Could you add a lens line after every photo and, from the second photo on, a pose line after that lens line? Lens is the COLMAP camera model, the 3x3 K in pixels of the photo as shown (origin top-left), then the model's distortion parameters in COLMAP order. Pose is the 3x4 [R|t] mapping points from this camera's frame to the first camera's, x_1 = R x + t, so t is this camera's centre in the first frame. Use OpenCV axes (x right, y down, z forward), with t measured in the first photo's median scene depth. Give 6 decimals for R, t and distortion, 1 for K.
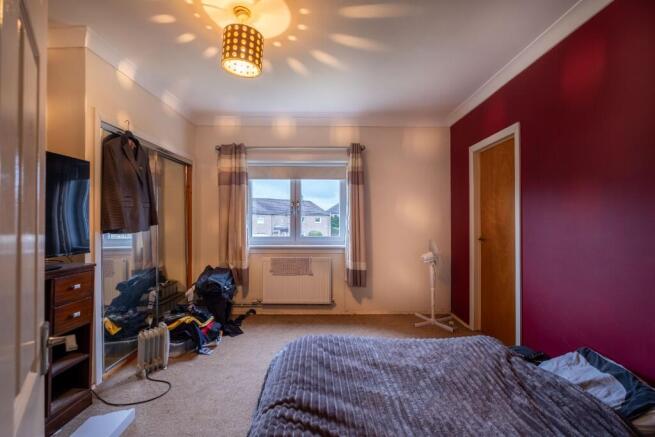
lens RADIAL K [[281.9, 0, 326.8], [0, 281.9, 220.4], [0, 0, 1]] dist [-0.001795, 0.000187]
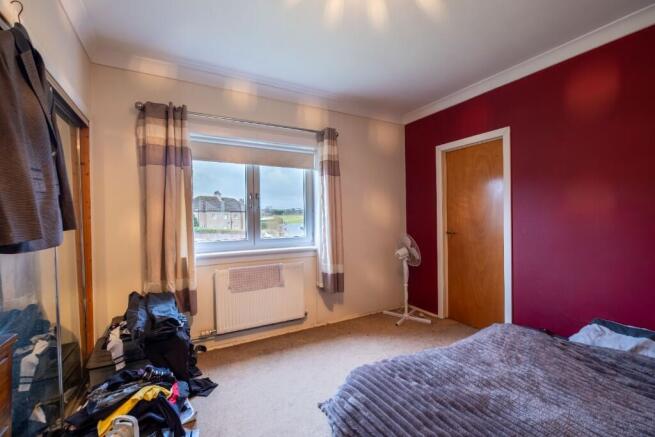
lens RADIAL K [[281.9, 0, 329.0], [0, 281.9, 220.7], [0, 0, 1]] dist [-0.001795, 0.000187]
pose [[0.878366, -0.018087, 0.477645, -0.321869], [0.013502, 0.999824, 0.013032, -0.000303], [-0.477797, -0.004998, 0.878456, 0.237557]]
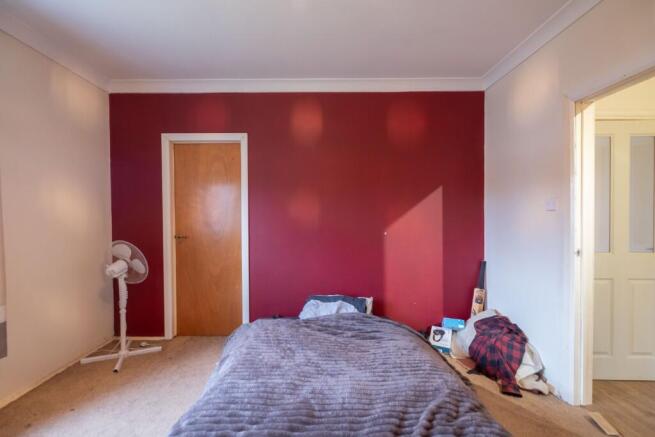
lens RADIAL K [[281.9, 0, 321.3], [0, 281.9, 219.6], [0, 0, 1]] dist [-0.001795, 0.000187]
pose [[0.010816, -0.012388, 0.999865, -0.333312], [0.003983, 0.999916, 0.012346, -0.001277], [-0.999934, 0.003849, 0.010864, 0.447956]]
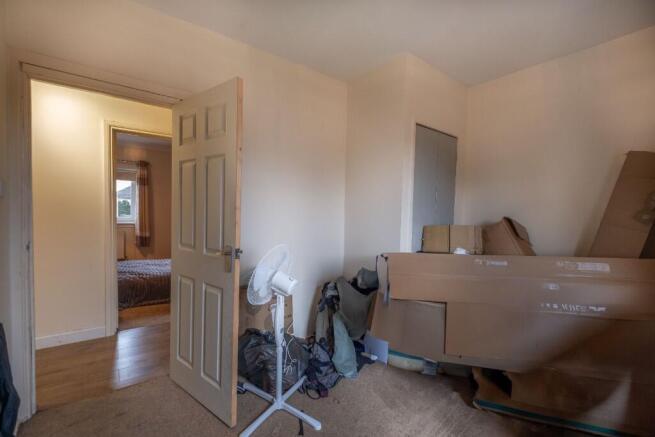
lens RADIAL K [[281.9, 0, 326.4], [0, 281.9, 216.2], [0, 0, 1]] dist [-0.001795, 0.000187]
pose [[0.792121, 0.001720, 0.610361, -0.053875], [-0.024650, 0.999270, 0.029175, -0.021671], [-0.609866, -0.038155, 0.791586, -0.996158]]
